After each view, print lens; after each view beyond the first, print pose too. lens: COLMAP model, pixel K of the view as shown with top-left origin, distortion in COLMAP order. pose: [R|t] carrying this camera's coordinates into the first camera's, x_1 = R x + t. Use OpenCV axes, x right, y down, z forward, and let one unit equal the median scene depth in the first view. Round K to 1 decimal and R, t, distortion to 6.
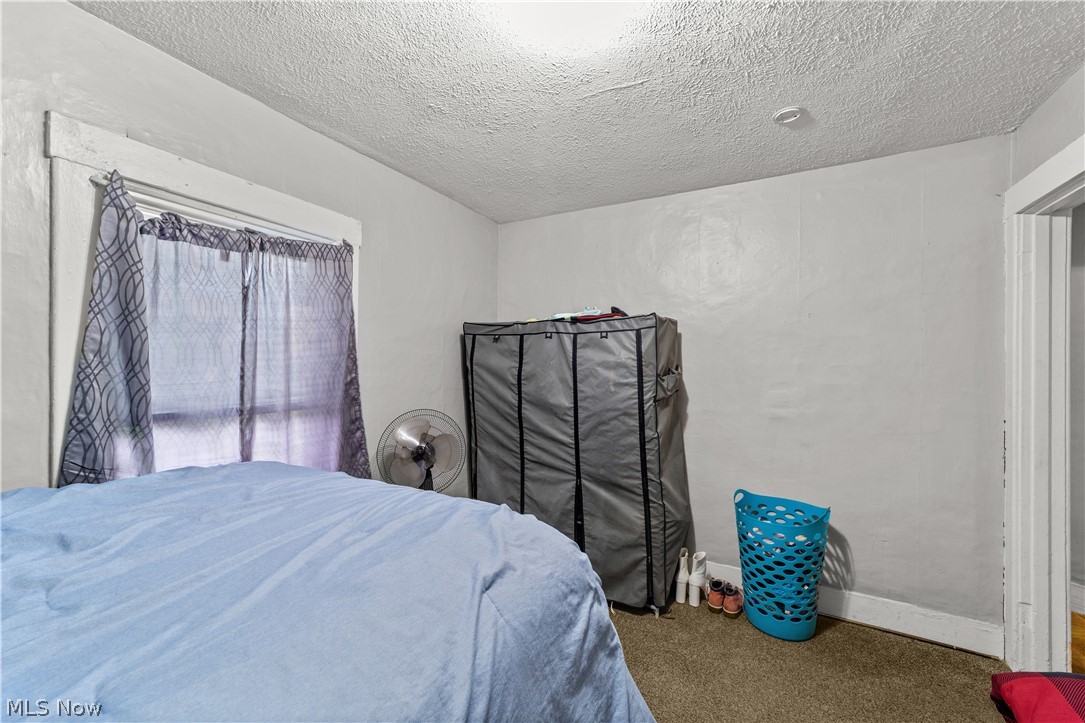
lens RADIAL K [[419.1, 0, 541.9], [0, 419.1, 364.1], [0, 0, 1]] dist [-0.002385, 0.000466]
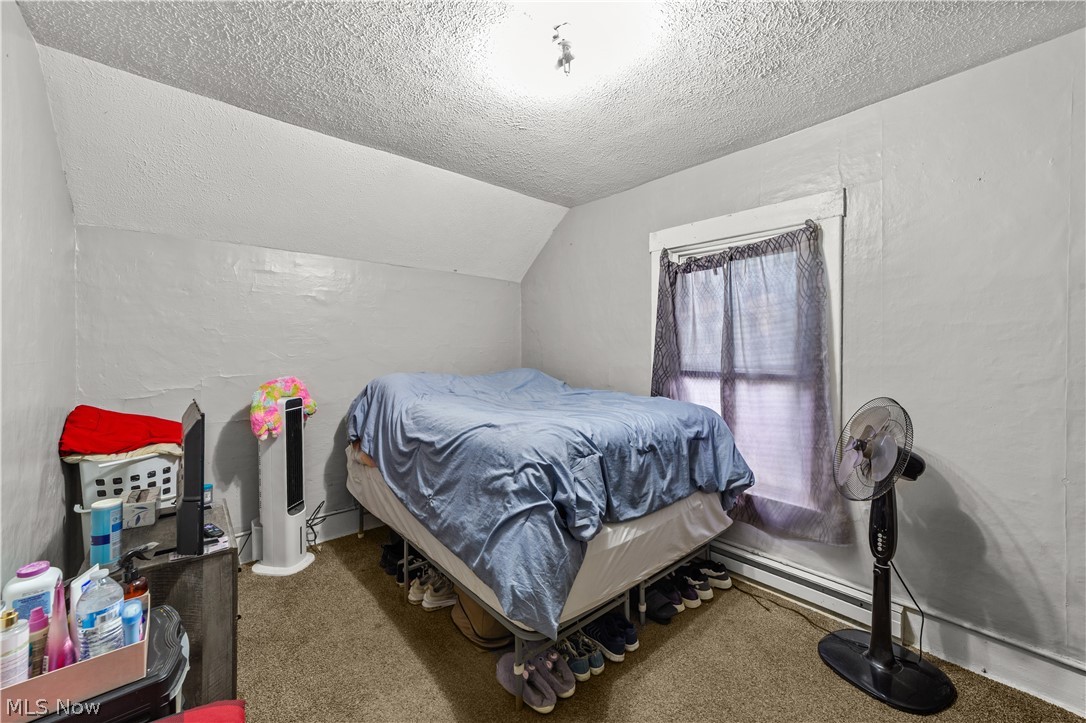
lens RADIAL K [[419.5, 0, 542.7], [0, 419.5, 354.8], [0, 0, 1]] dist [-0.002385, 0.000466]
pose [[-0.327777, 0.021856, -0.944502, 0.863745], [0.008514, 0.999760, 0.020180, 0.009342], [0.944717, -0.001427, -0.327885, 0.860753]]
